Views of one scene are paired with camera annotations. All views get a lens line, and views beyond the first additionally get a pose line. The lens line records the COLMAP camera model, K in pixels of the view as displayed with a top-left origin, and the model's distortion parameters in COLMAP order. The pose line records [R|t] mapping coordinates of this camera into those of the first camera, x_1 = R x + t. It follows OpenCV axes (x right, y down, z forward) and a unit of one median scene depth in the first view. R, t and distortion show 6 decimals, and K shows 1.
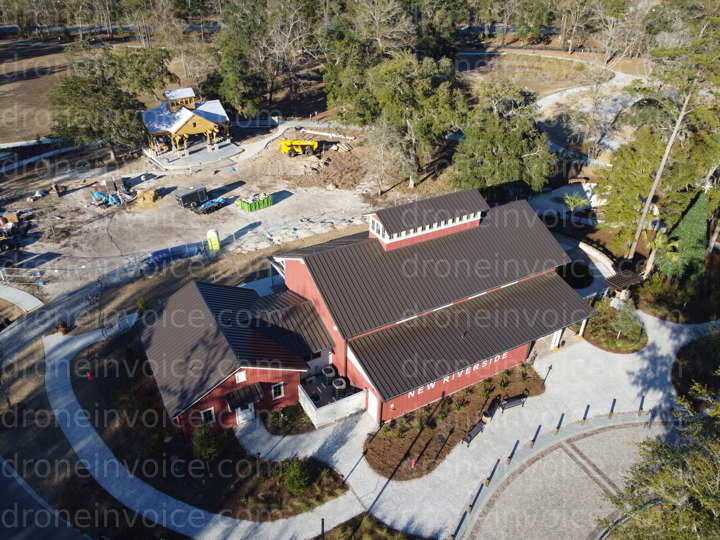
lens RADIAL K [[542.9, 0, 360.0], [0, 542.9, 270.0], [0, 0, 1]] dist [0.002269, -0.003012]
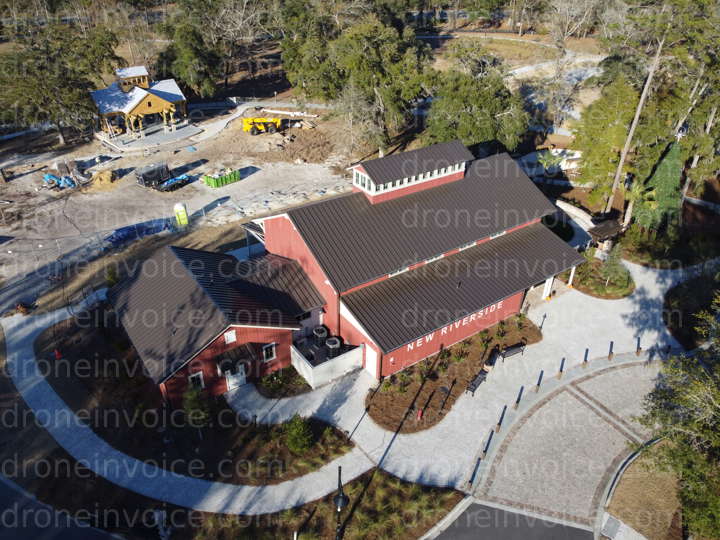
lens RADIAL K [[542.9, 0, 360.0], [0, 542.9, 270.0], [0, 0, 1]] dist [0.002269, -0.003012]
pose [[0.995624, -0.053277, 0.076781, -0.048811], [0.053101, 0.998580, 0.004326, 0.069047], [-0.076903, -0.000230, 0.997039, 0.044335]]
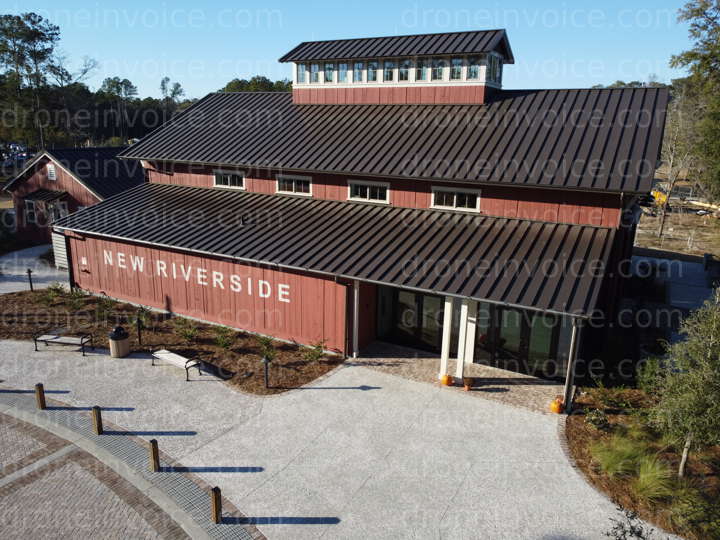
lens RADIAL K [[542.9, 0, 360.0], [0, 542.9, 270.0], [0, 0, 1]] dist [0.002269, -0.003012]
pose [[0.519752, 0.211631, -0.827689, 0.580909], [-0.457708, 0.887034, -0.060616, 0.124384], [0.721360, 0.410345, 0.557903, 0.714831]]
